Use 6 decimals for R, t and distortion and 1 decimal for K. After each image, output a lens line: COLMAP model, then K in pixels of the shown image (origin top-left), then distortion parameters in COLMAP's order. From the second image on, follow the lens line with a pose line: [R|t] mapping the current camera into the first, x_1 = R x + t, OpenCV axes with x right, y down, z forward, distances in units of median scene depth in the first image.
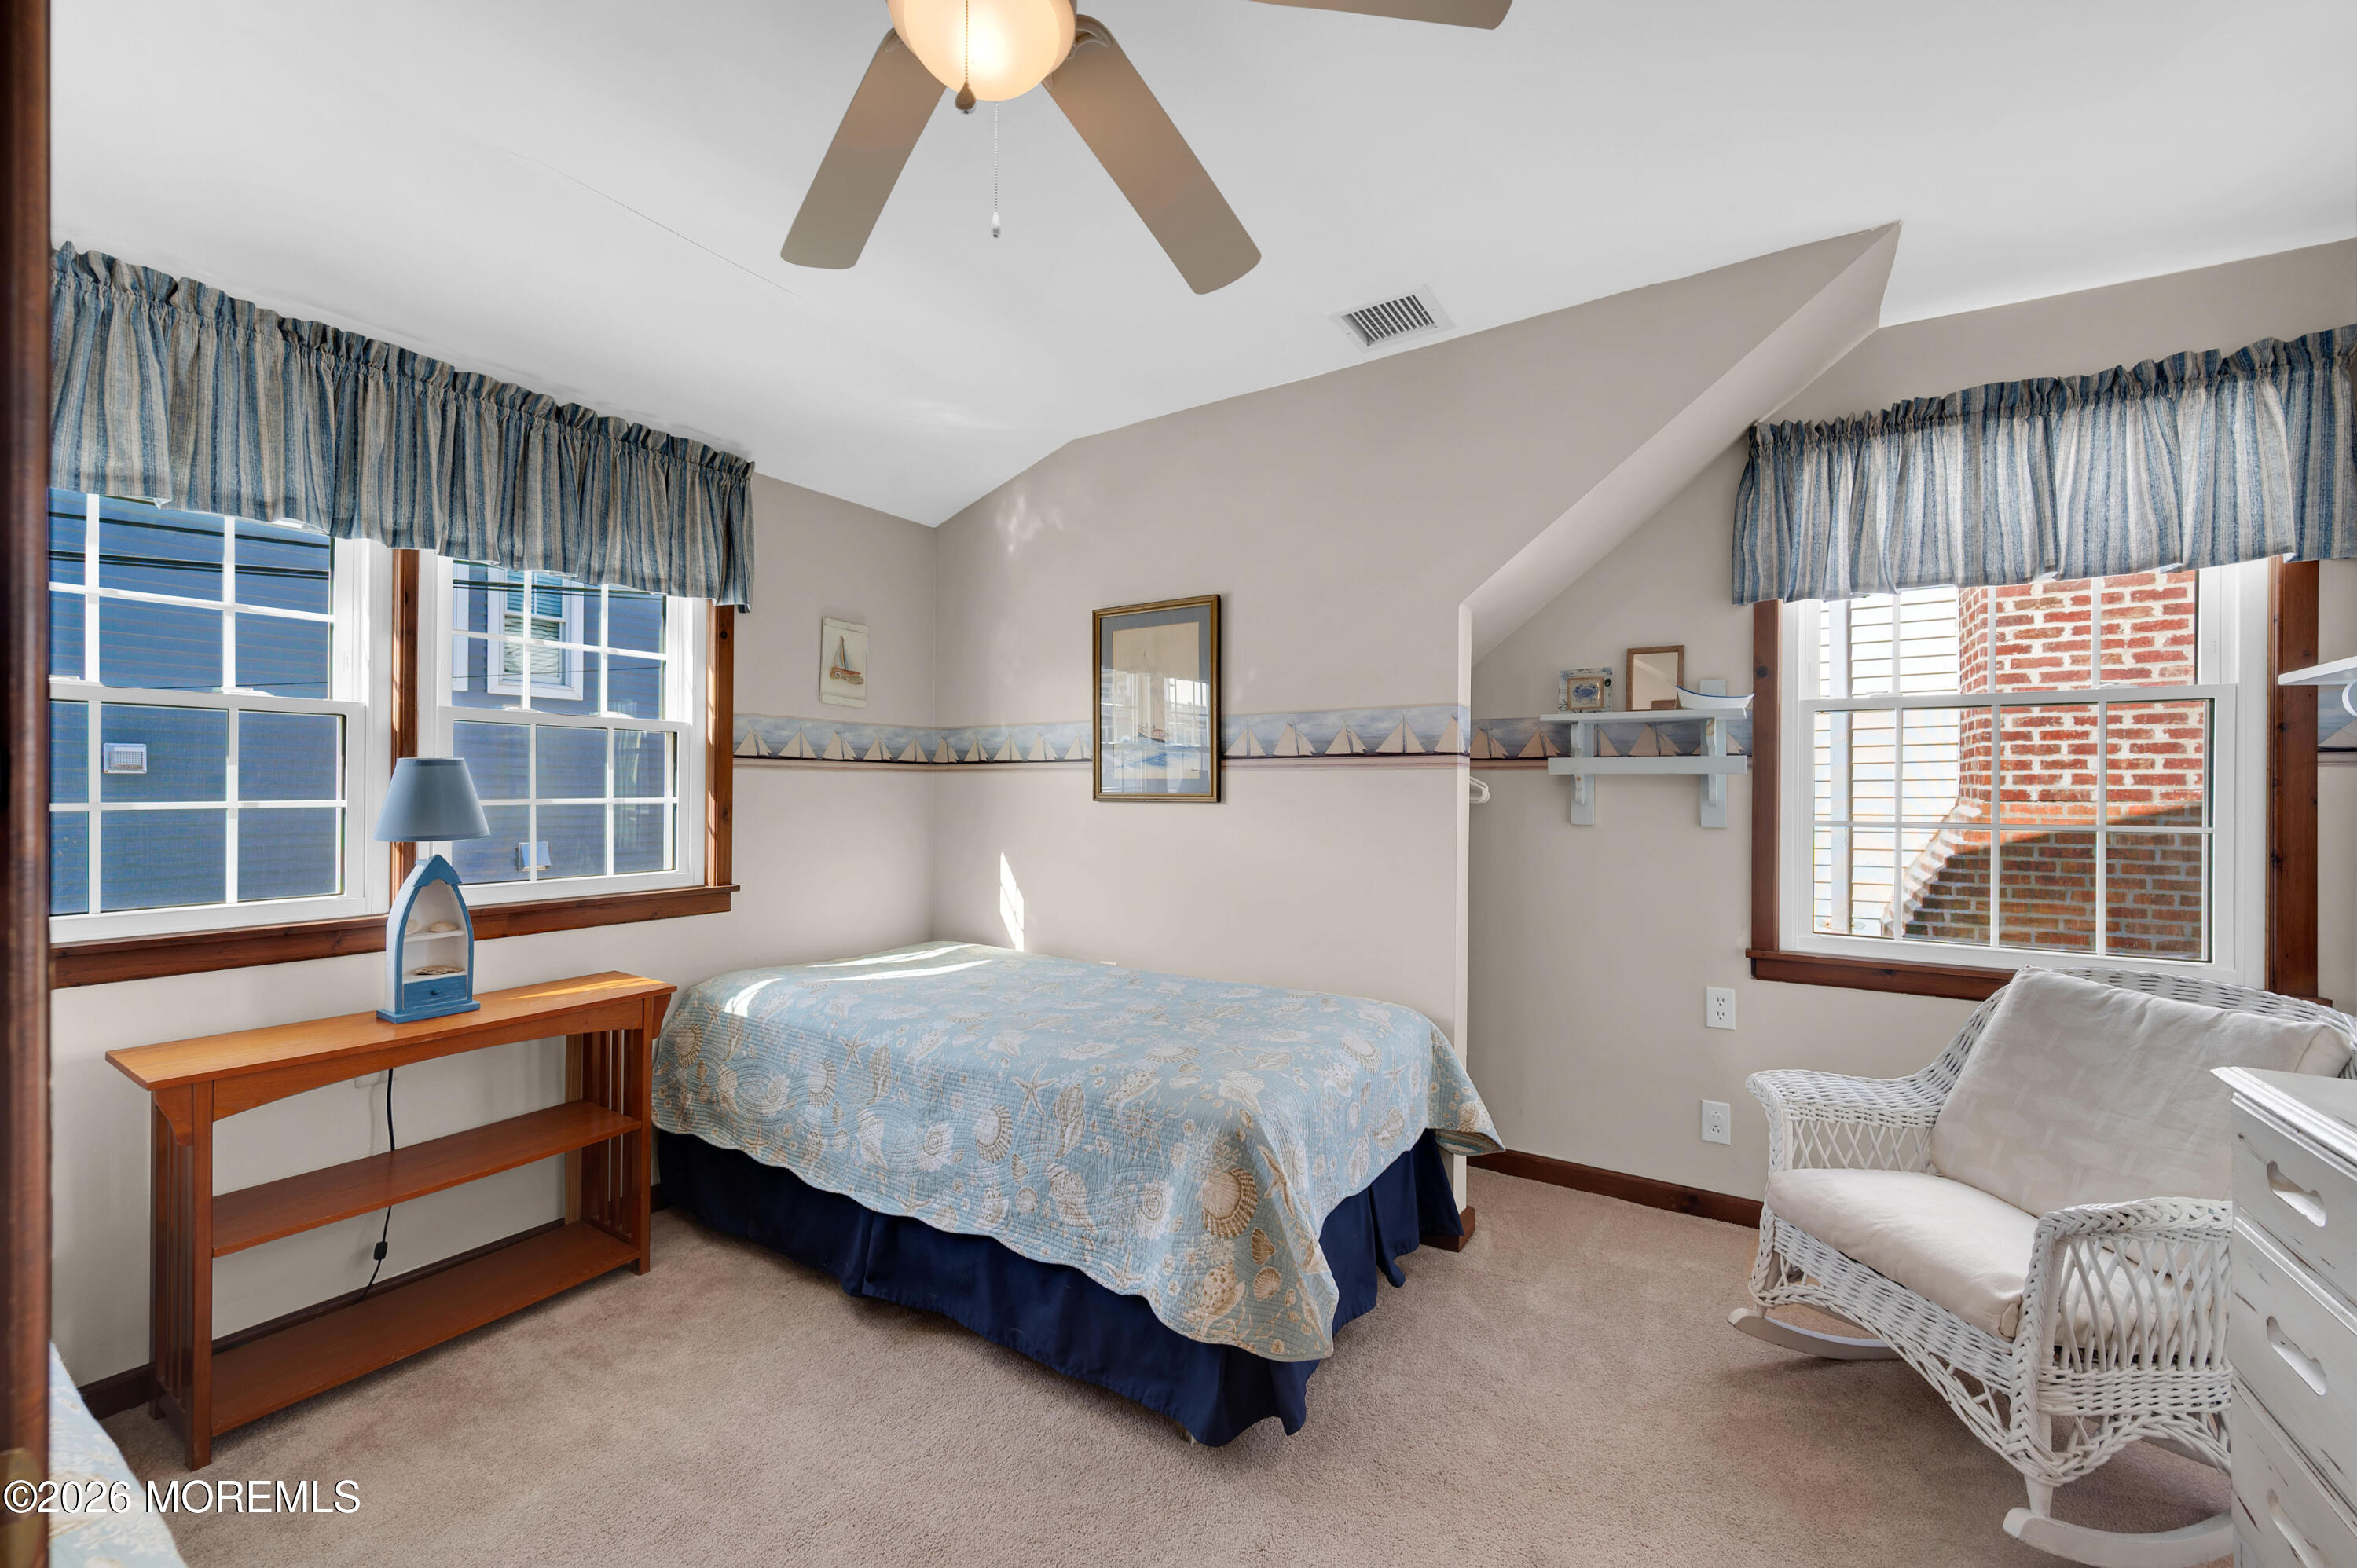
lens RADIAL K [[933.7, 0, 1179.5], [0, 933.7, 781.1], [0, 0, 1]] dist [-0.003030, 0.001706]
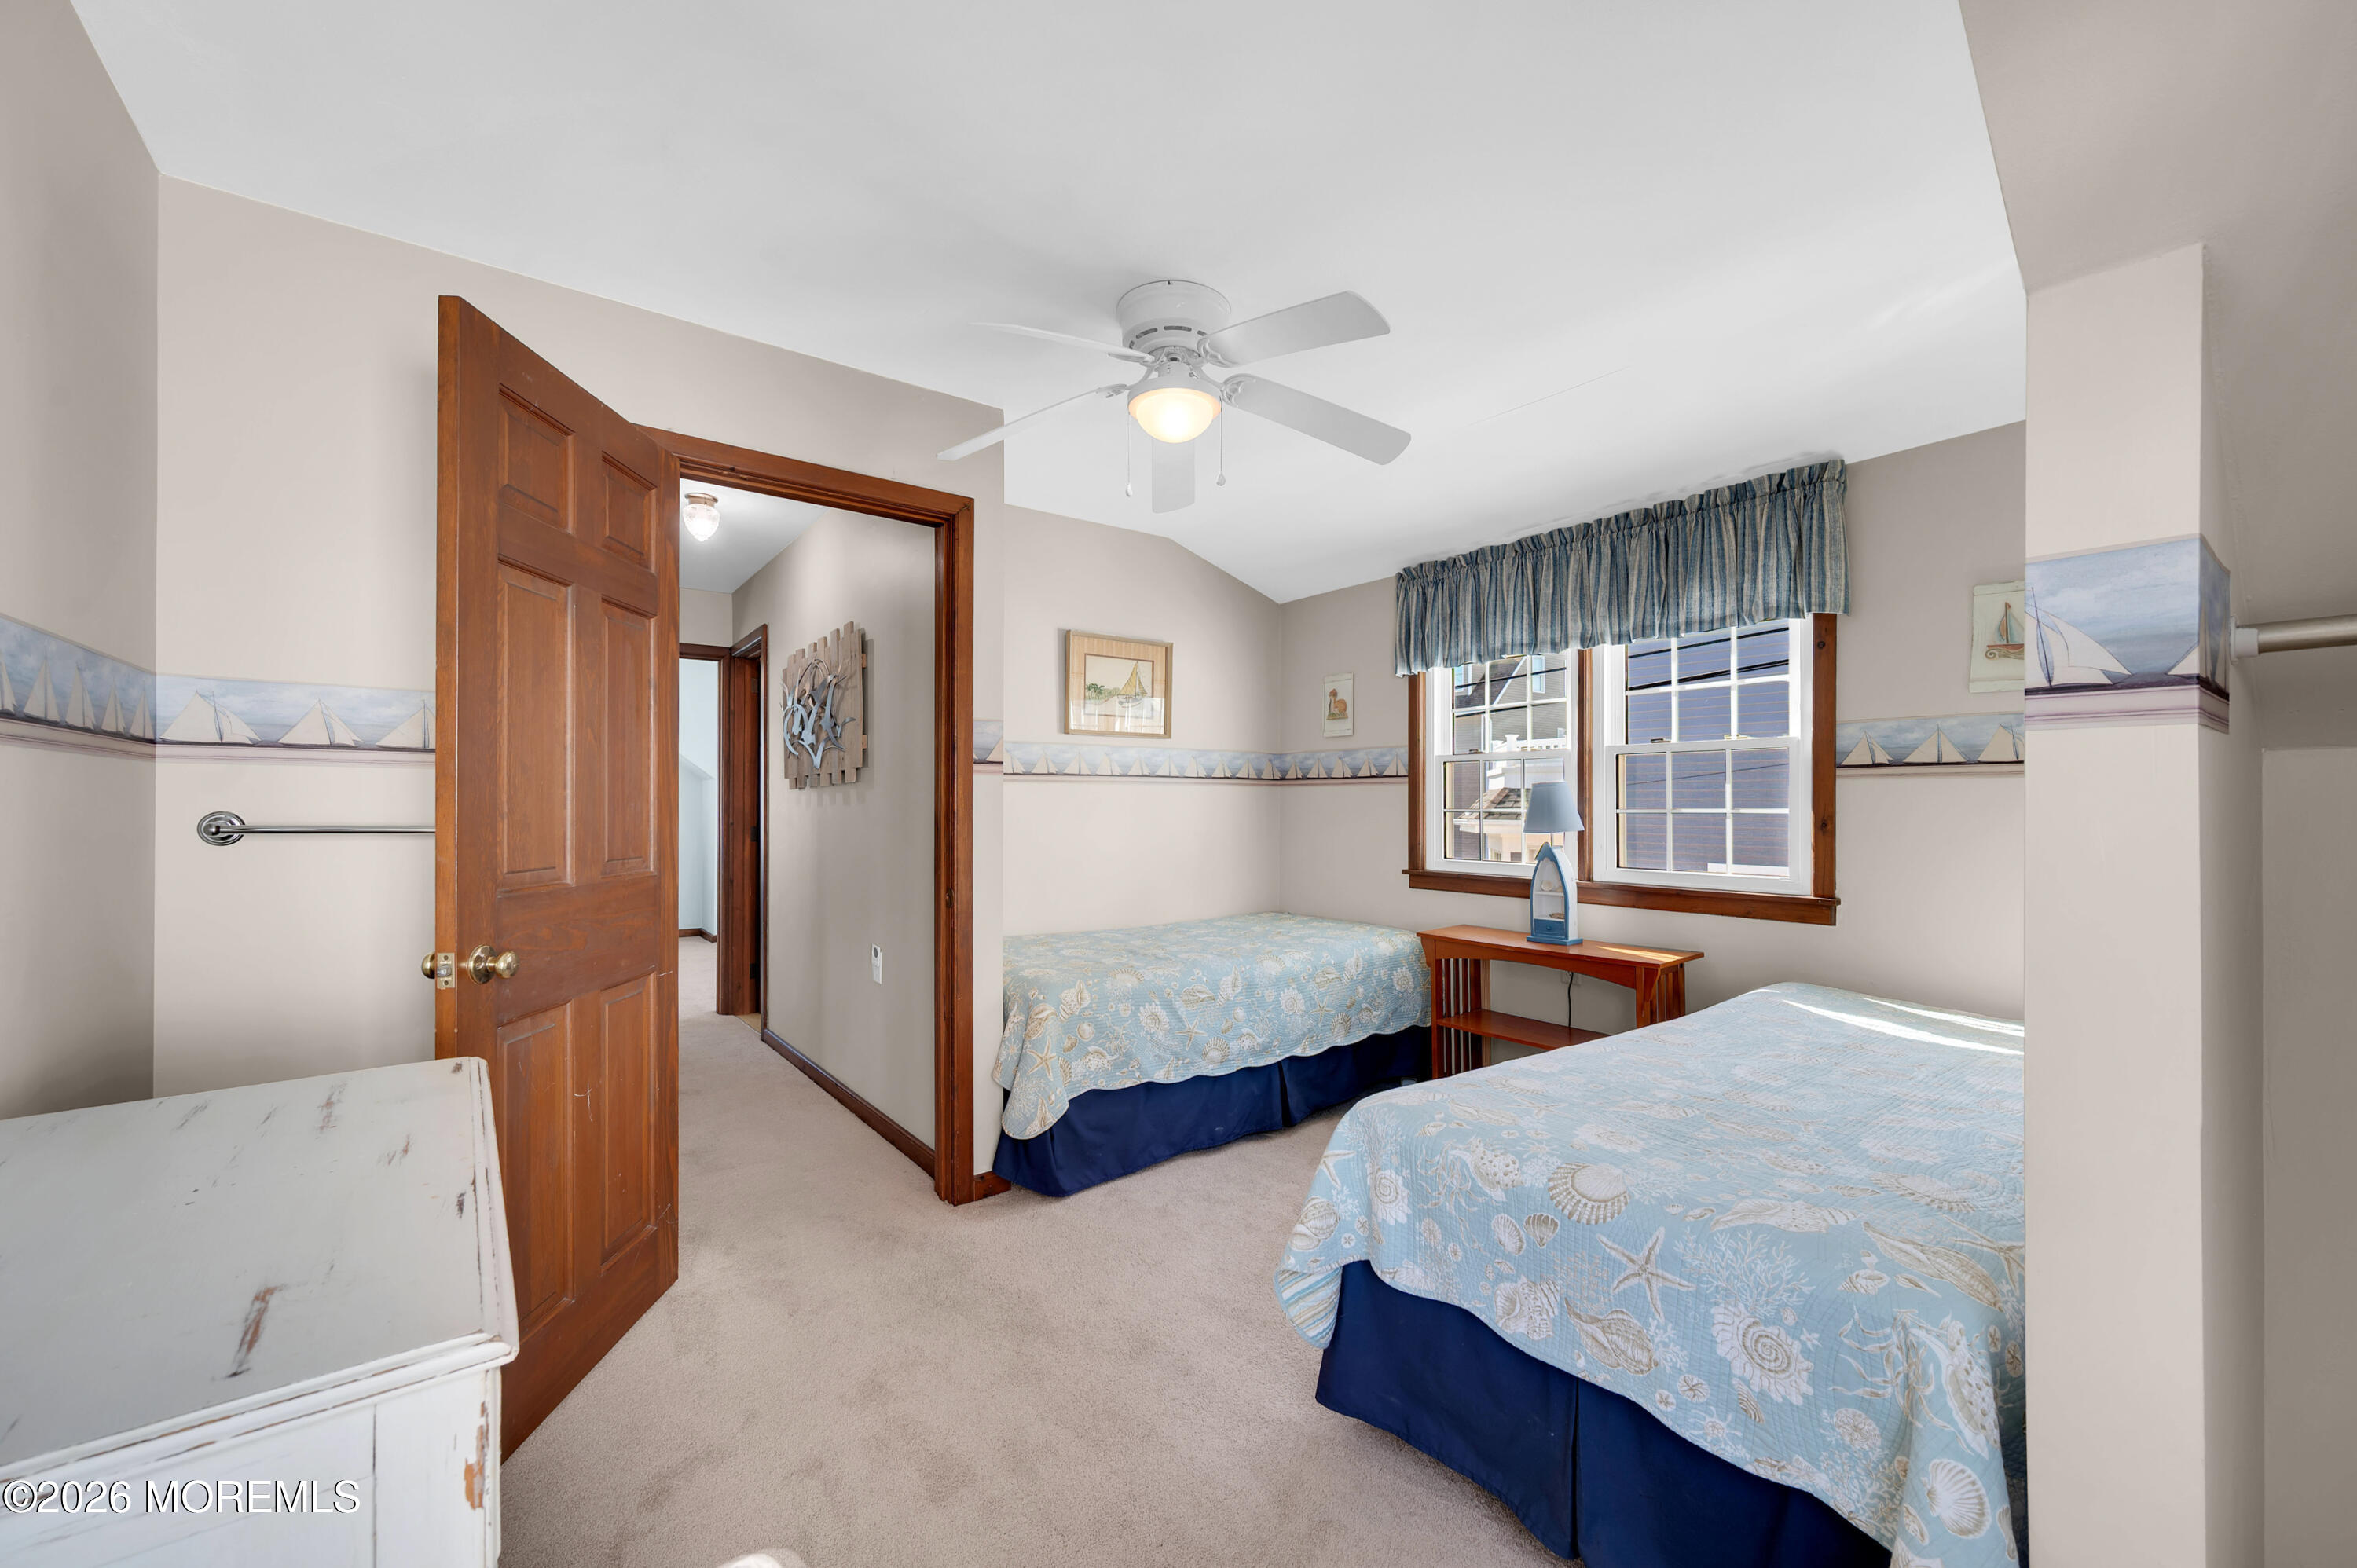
lens RADIAL K [[933.7, 0, 1183.9], [0, 933.7, 807.5], [0, 0, 1]] dist [-0.003030, 0.001706]
pose [[-0.357073, -0.002521, -0.934073, 0.710555], [0.011755, 0.999905, -0.007192, 0.015860], [0.934003, -0.013548, -0.357009, 0.751390]]
